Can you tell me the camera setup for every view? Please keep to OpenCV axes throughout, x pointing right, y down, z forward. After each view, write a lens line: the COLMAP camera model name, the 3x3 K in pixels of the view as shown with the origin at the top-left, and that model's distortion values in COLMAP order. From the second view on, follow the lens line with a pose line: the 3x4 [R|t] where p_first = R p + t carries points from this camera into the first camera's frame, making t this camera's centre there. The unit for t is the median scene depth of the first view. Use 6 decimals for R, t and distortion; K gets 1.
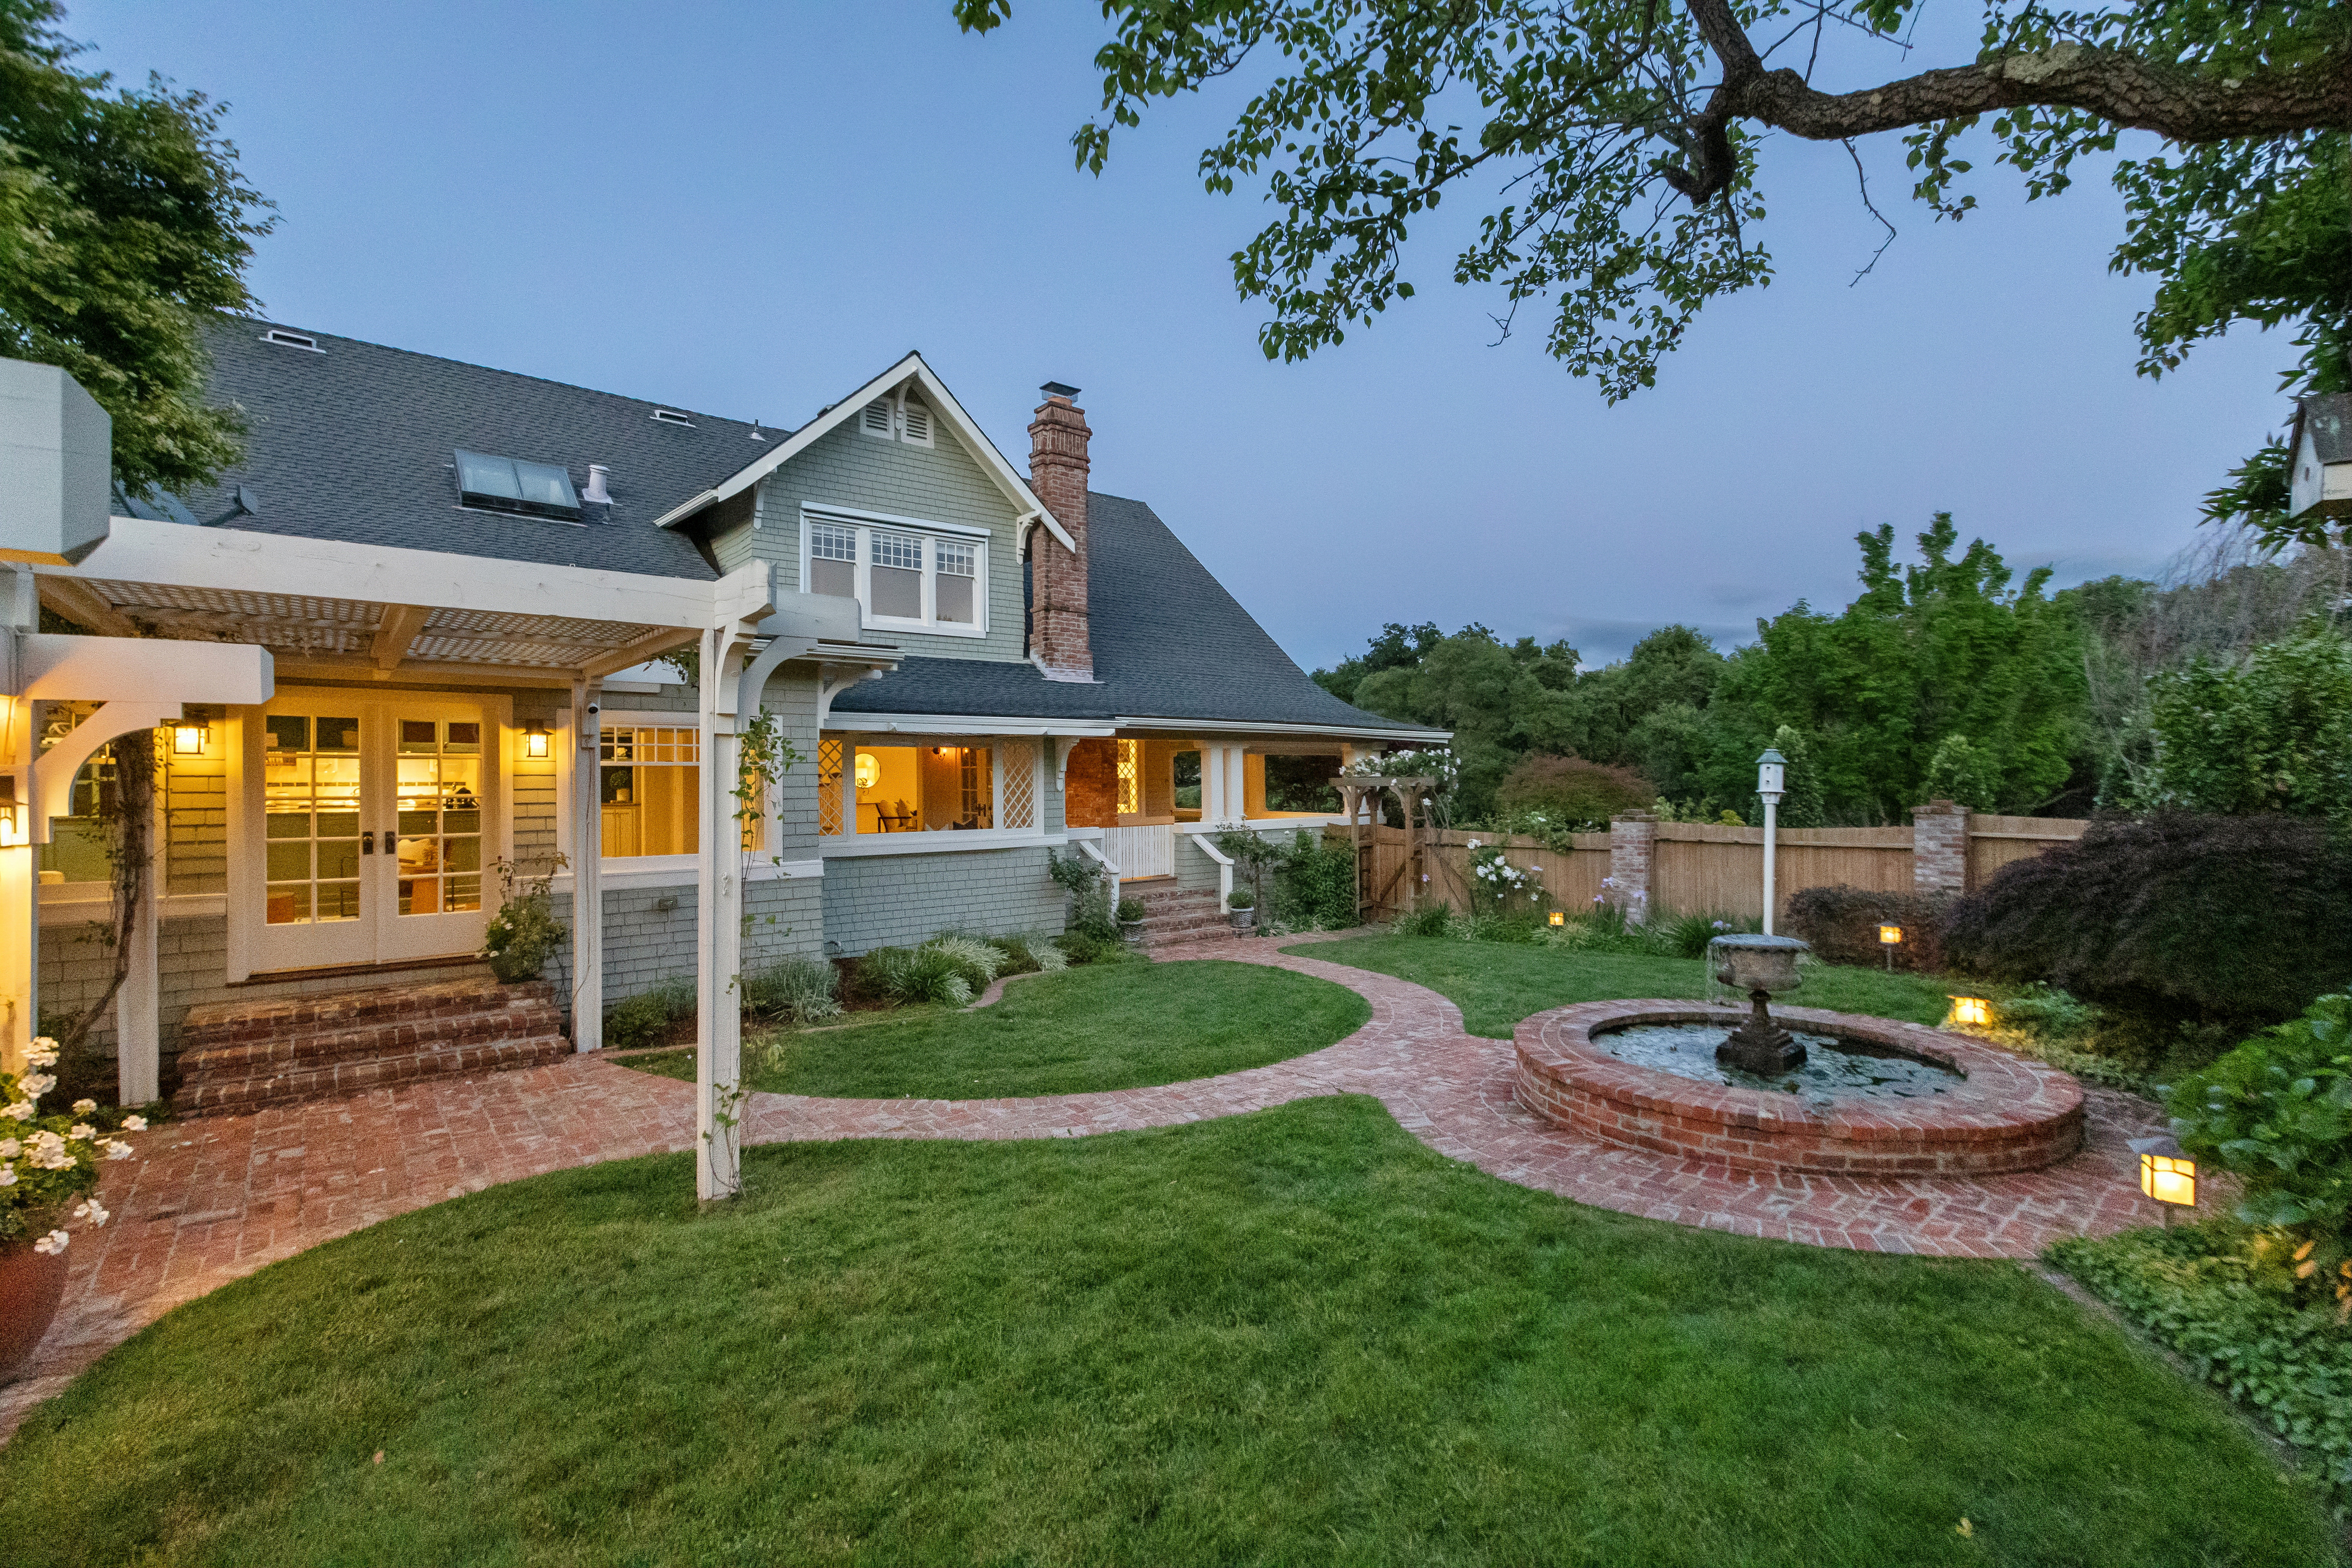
lens RADIAL K [[1050.7, 0, 1176.0], [0, 1050.7, 784.0], [0, 0, 1]] dist [-0.001424, -0.000309]
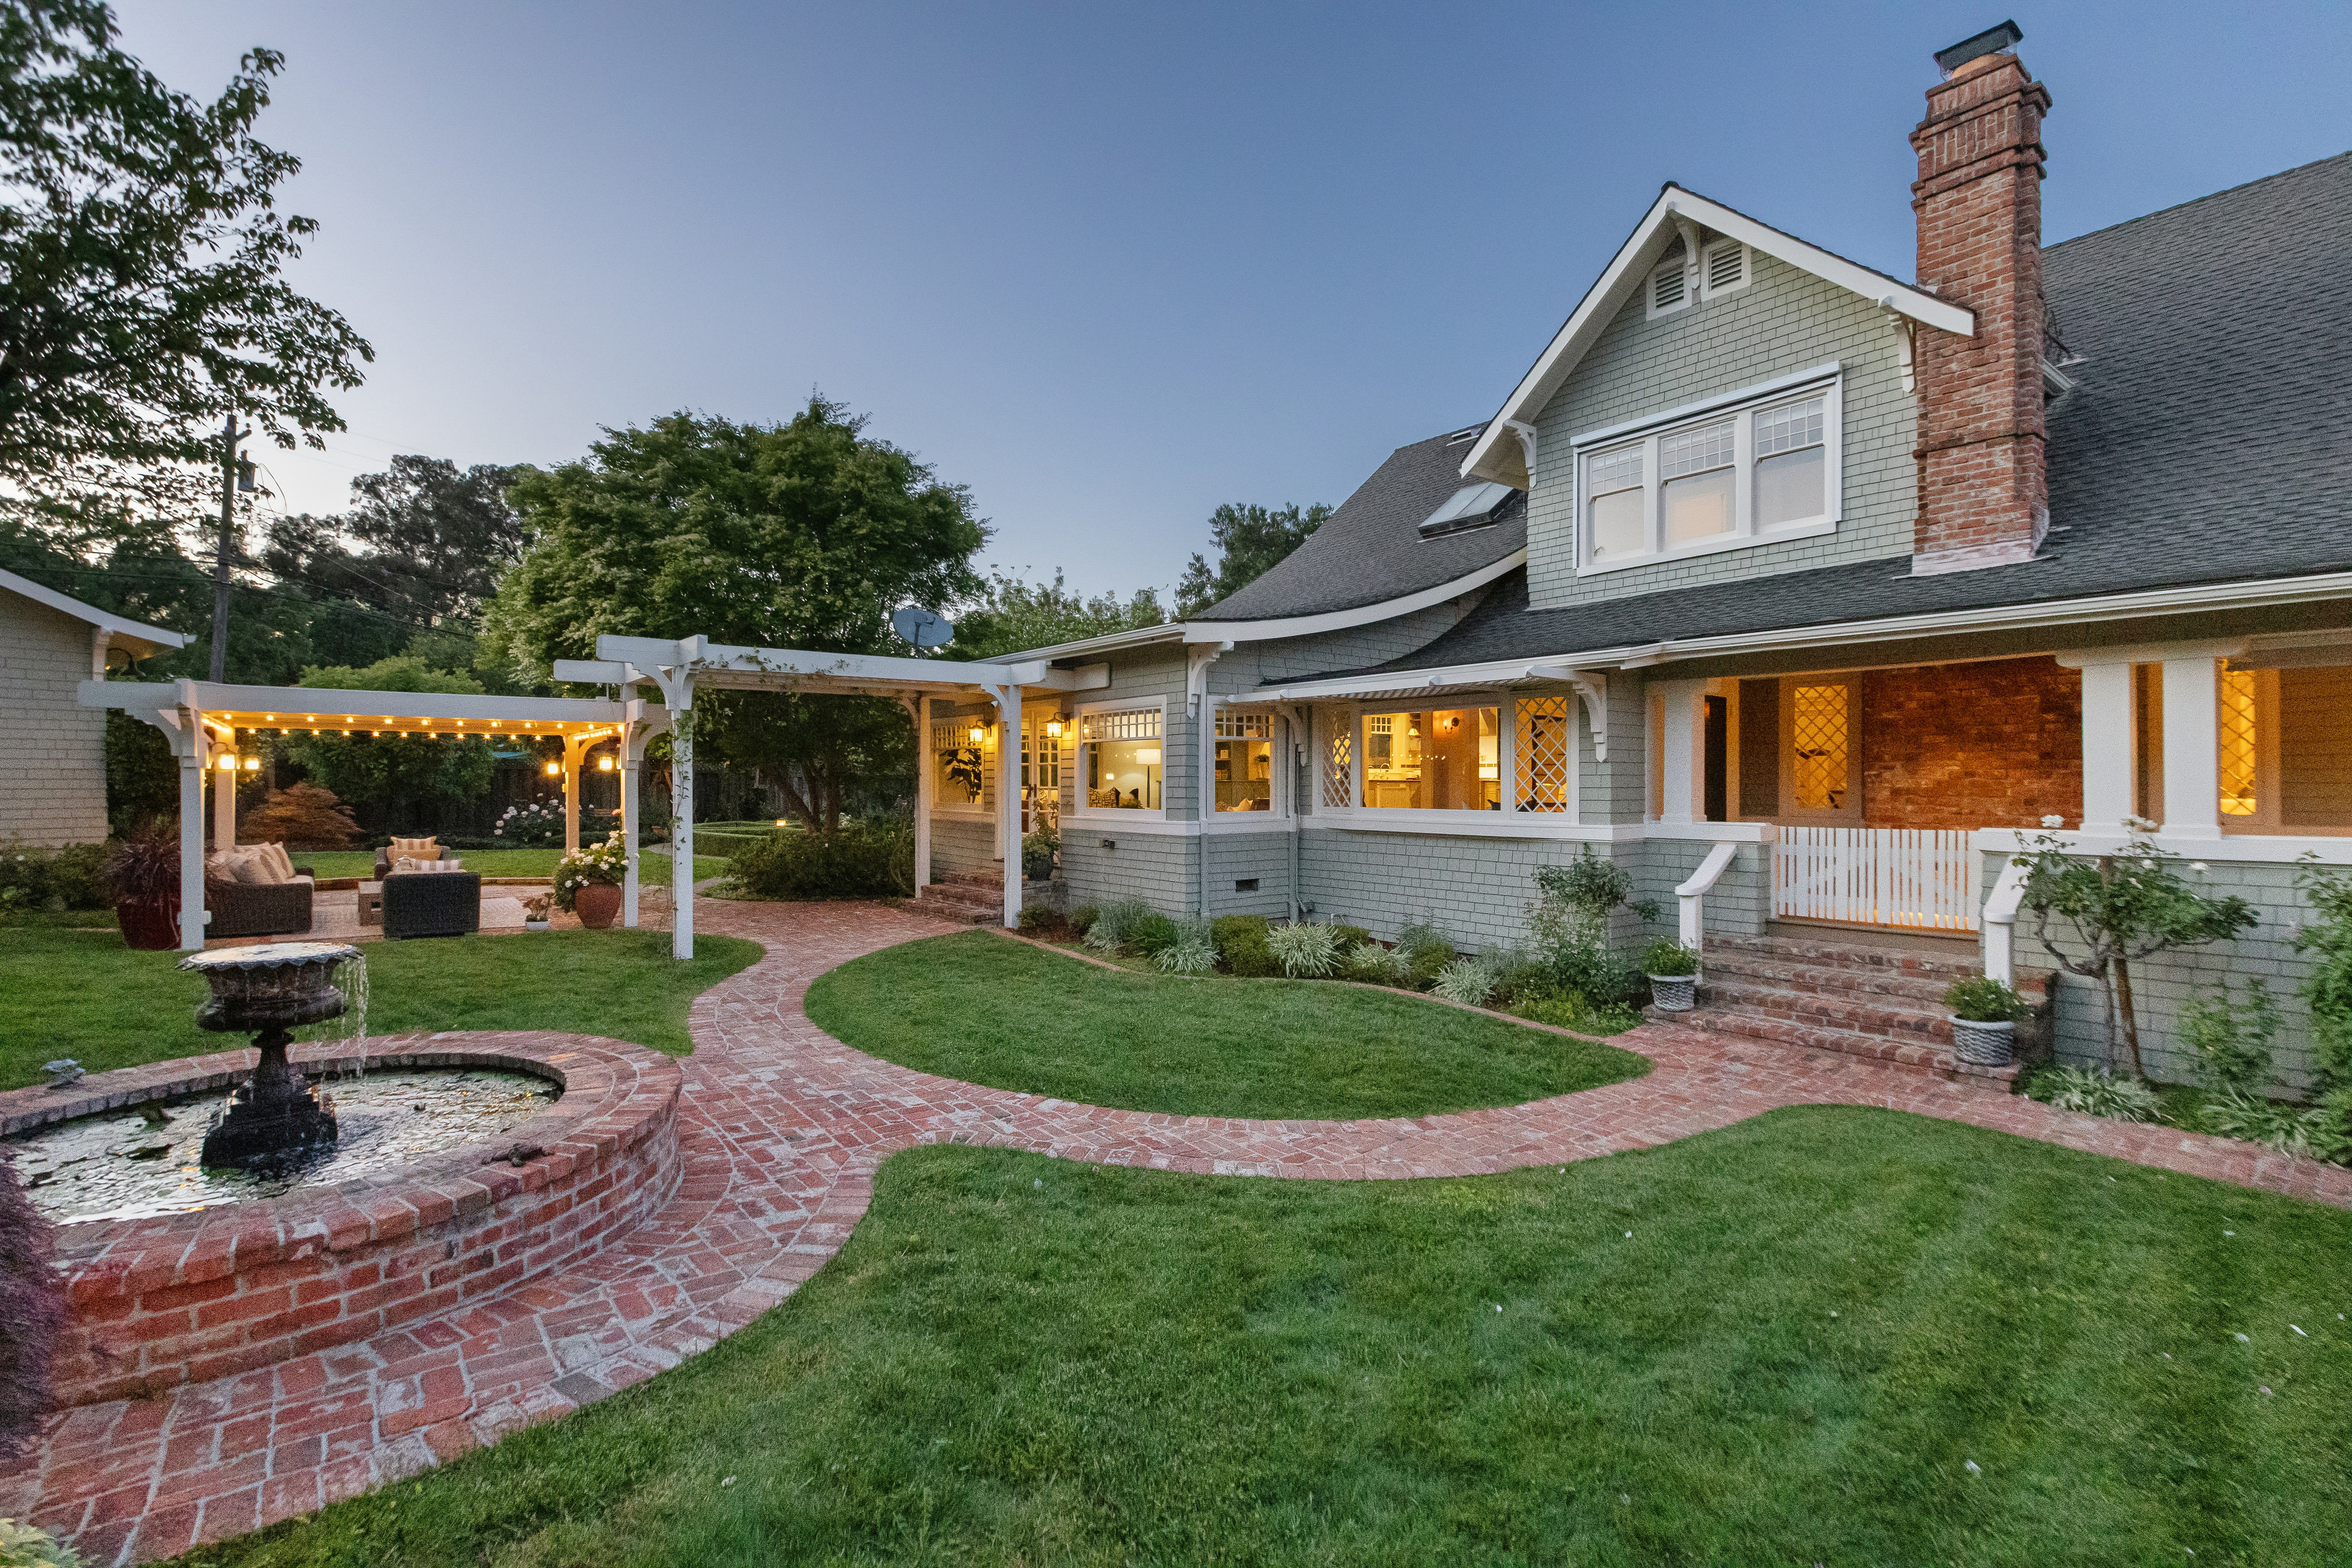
lens RADIAL K [[1050.7, 0, 1176.0], [0, 1050.7, 784.0], [0, 0, 1]] dist [-0.001424, -0.000309]
pose [[0.011051, -0.001315, -0.999938, 0.481391], [-0.010964, 0.999939, -0.001436, 0.021644], [0.999879, 0.010979, 0.011036, 0.625339]]
